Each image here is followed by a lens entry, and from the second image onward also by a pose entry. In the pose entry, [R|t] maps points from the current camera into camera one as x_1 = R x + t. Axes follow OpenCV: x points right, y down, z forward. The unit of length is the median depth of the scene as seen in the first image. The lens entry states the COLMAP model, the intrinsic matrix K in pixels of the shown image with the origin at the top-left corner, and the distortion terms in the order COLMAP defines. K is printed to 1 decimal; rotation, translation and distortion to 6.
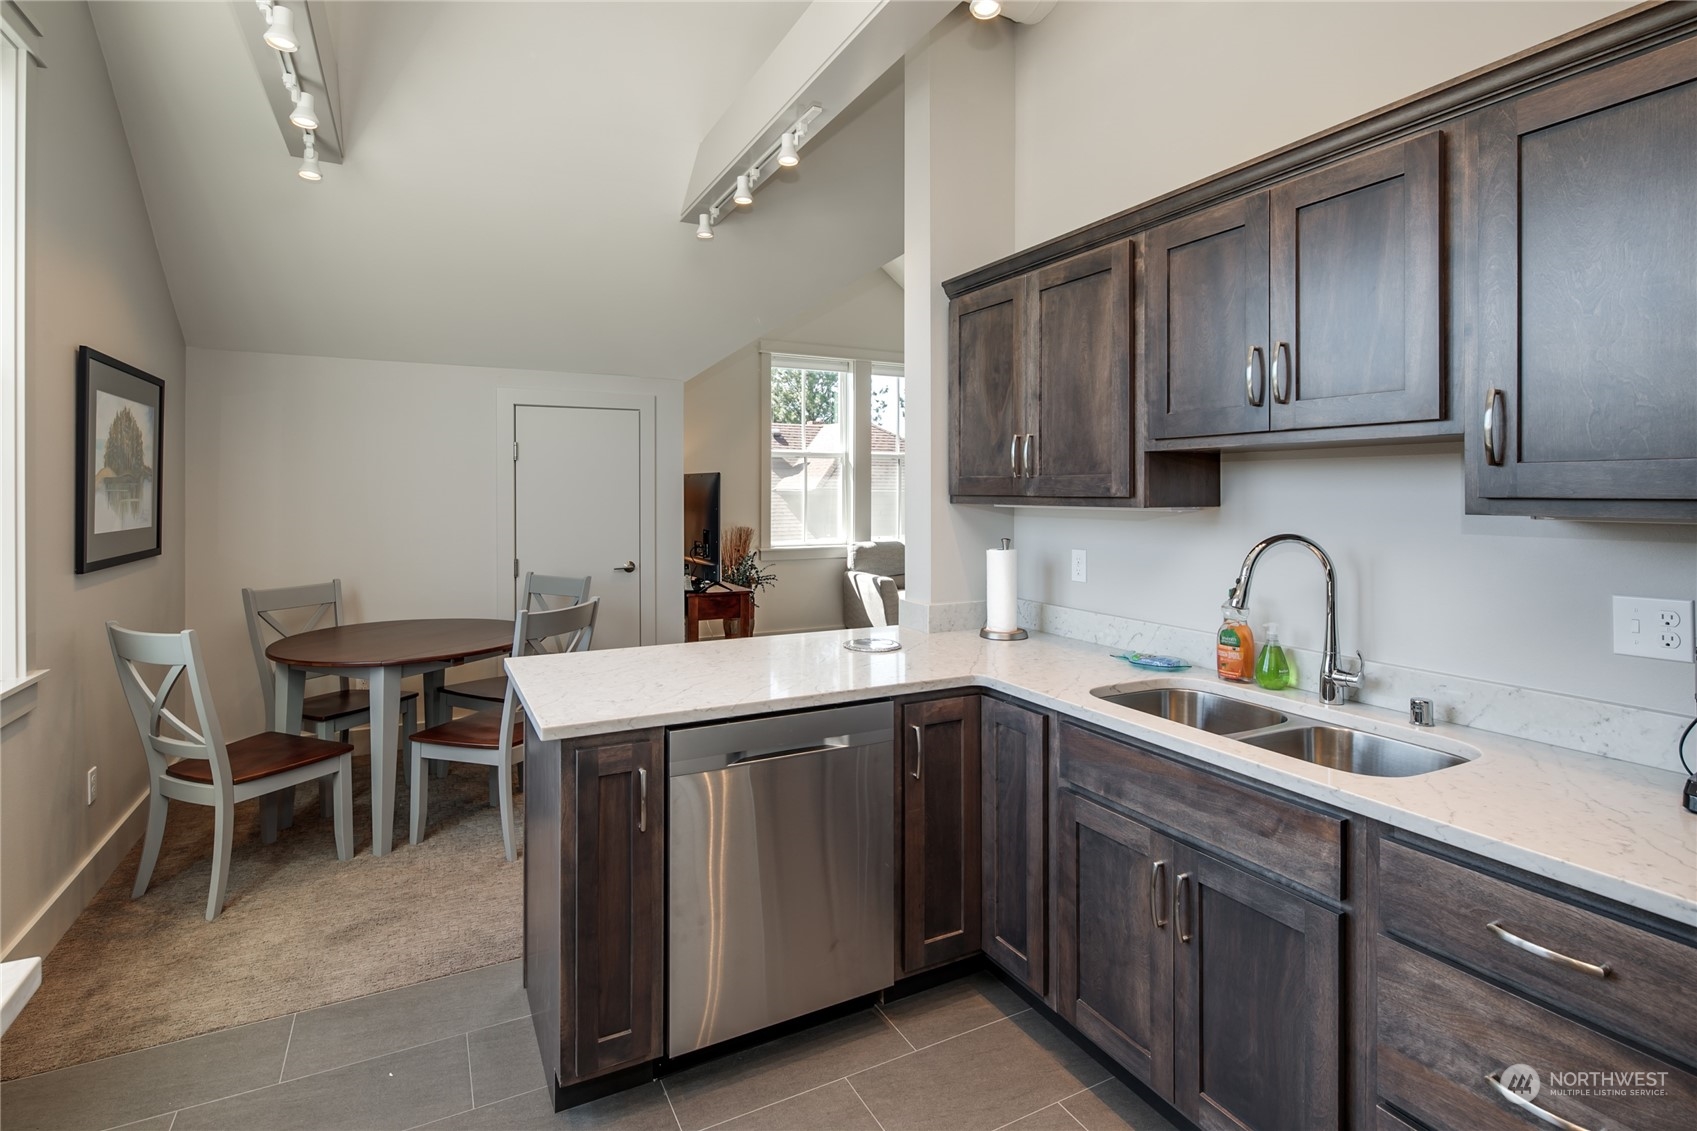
lens RADIAL K [[823.7, 0, 847.8], [0, 823.7, 489.7], [0, 0, 1]] dist [0.003050, 0.000747]
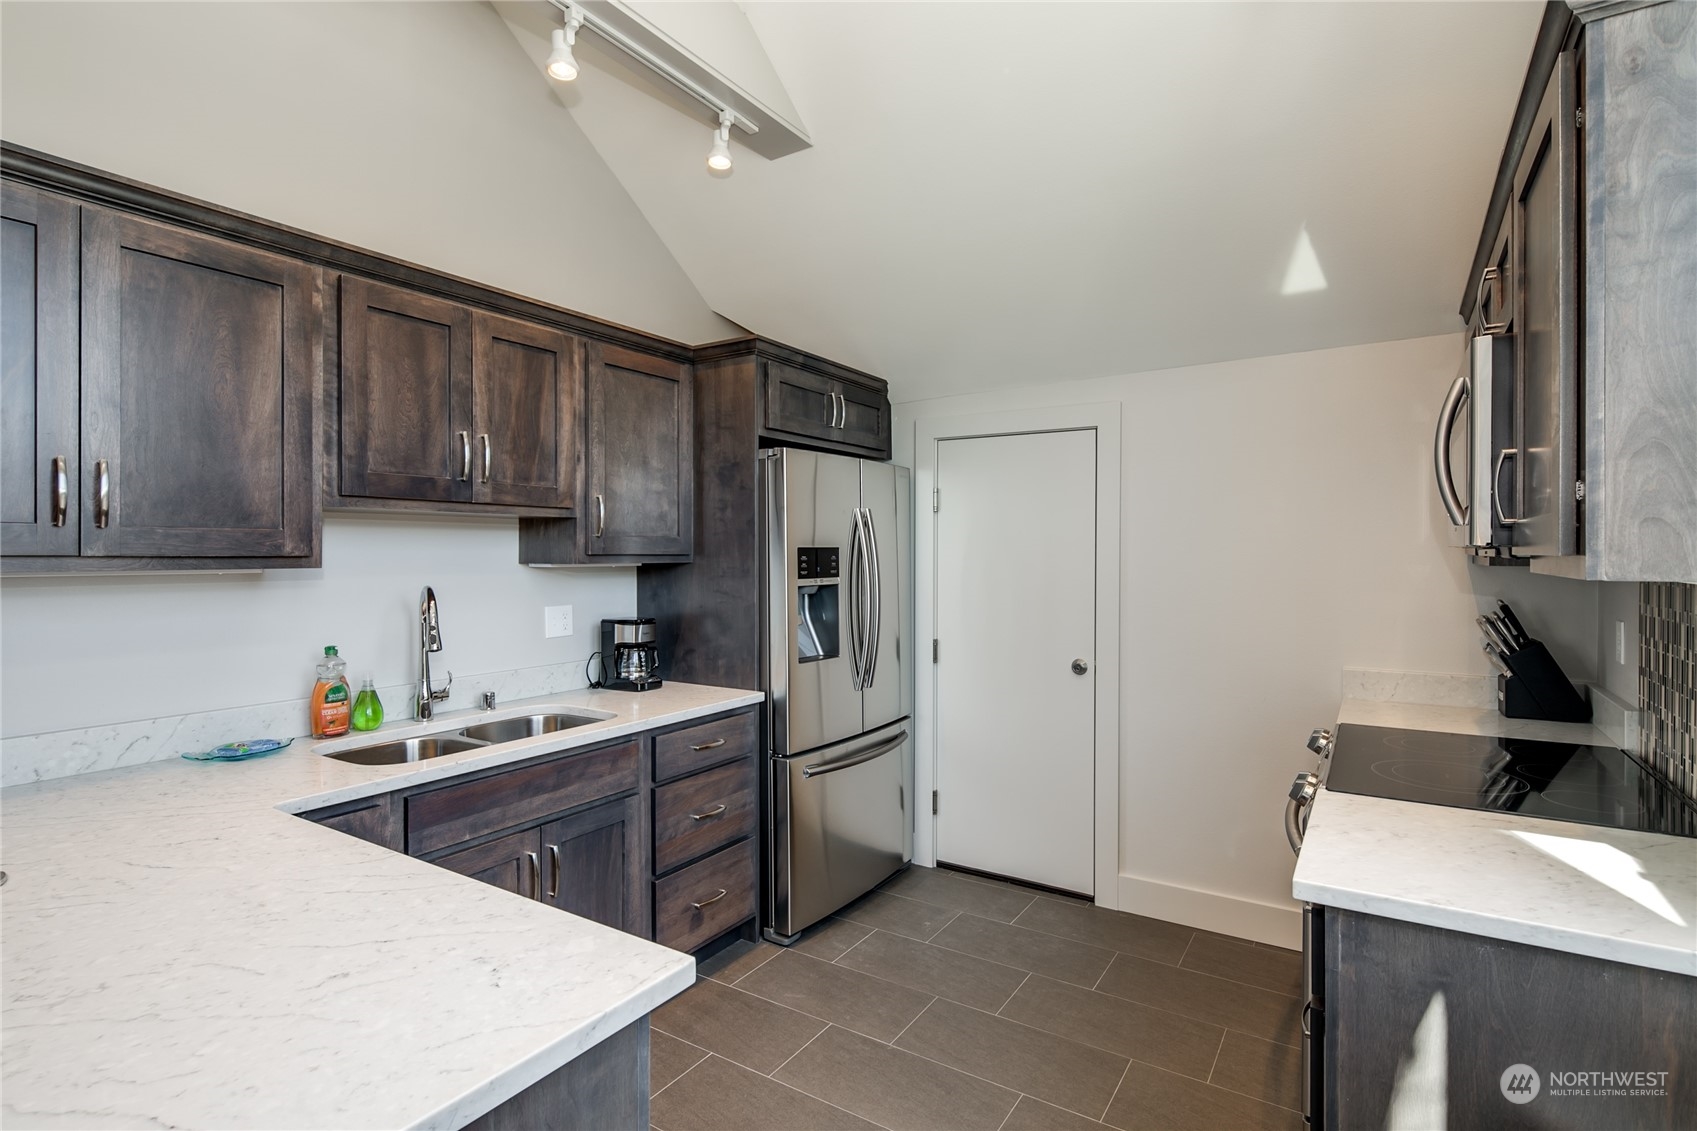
lens RADIAL K [[836.9, 0, 848.8], [0, 836.9, 553.6], [0, 0, 1]] dist [-0.000120, 0.000168]
pose [[-0.492188, -0.002270, 0.870486, -0.723983], [-0.004383, 0.999990, 0.000130, 0.003277], [-0.870478, -0.003752, -0.492193, 0.927659]]
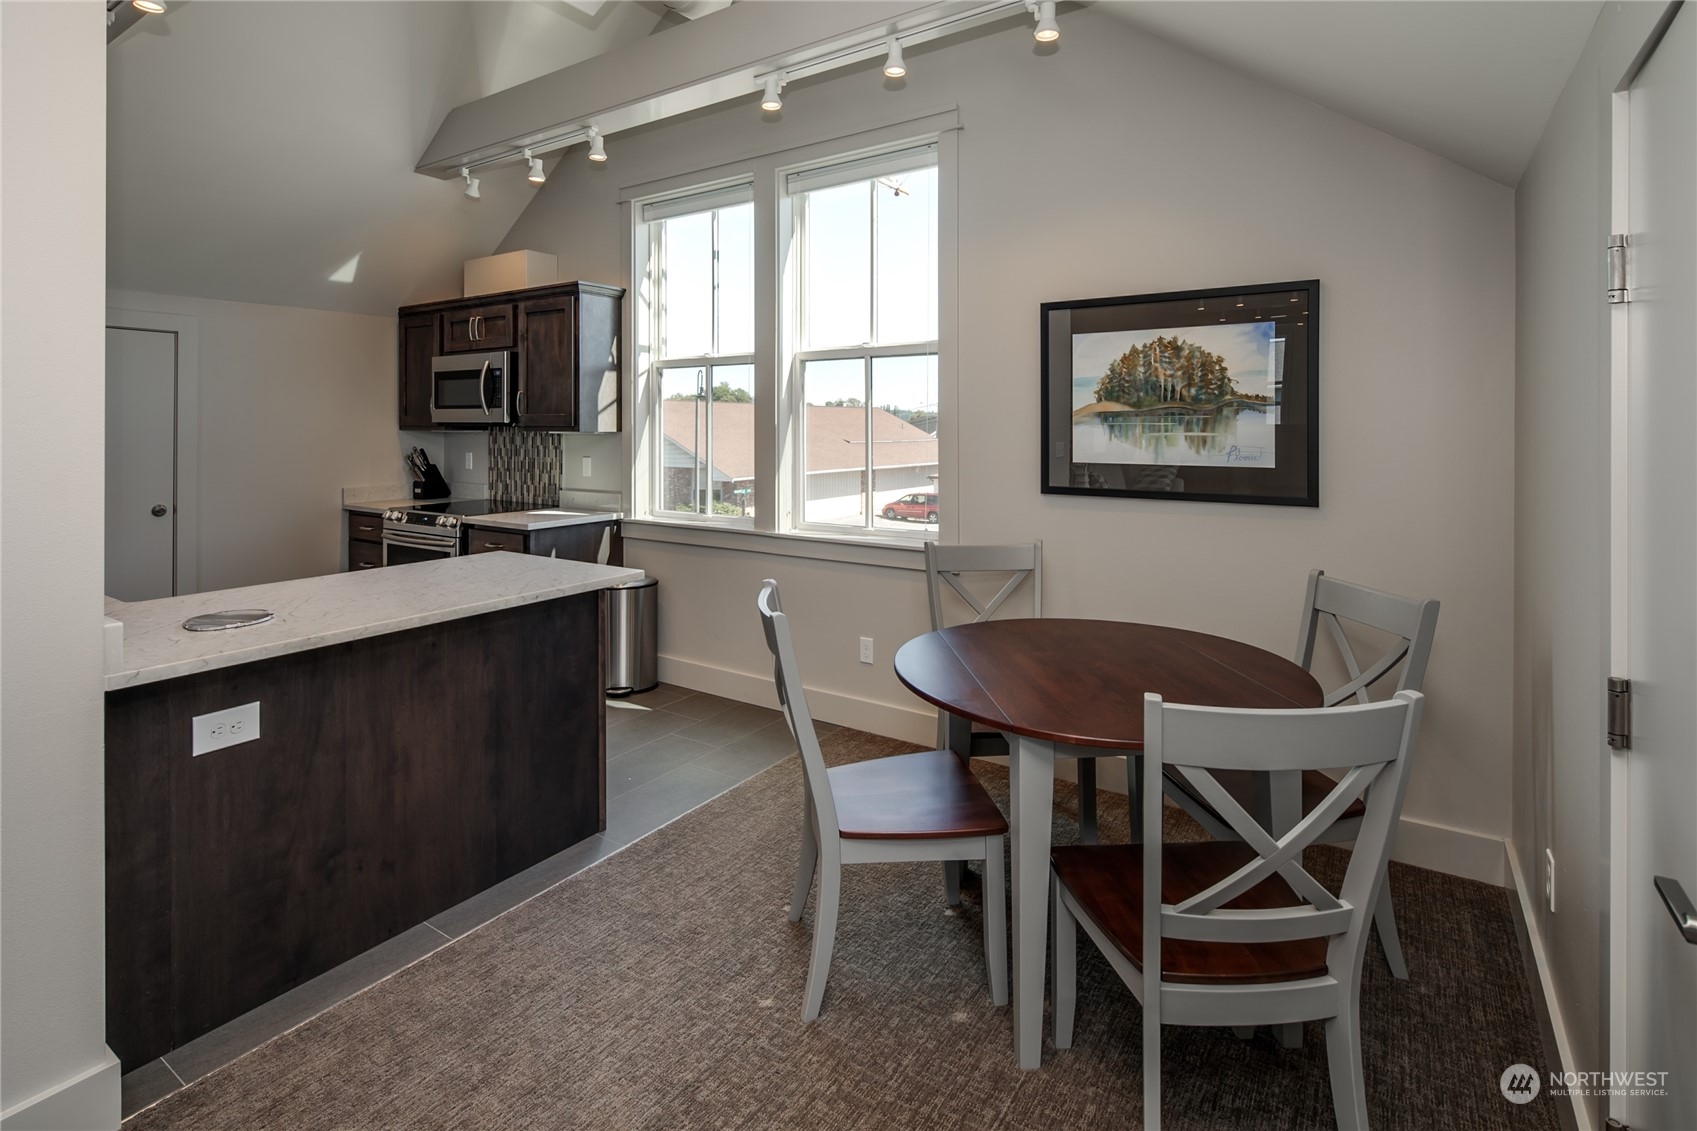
lens RADIAL K [[826.9, 0, 835.9], [0, 826.9, 424.3], [0, 0, 1]] dist [-0.002555, -0.000315]
pose [[-0.884960, -0.002529, -0.465660, -0.194258], [-0.000458, 0.999989, -0.004561, 0.007271], [0.465667, -0.003823, -0.884952, 2.164414]]
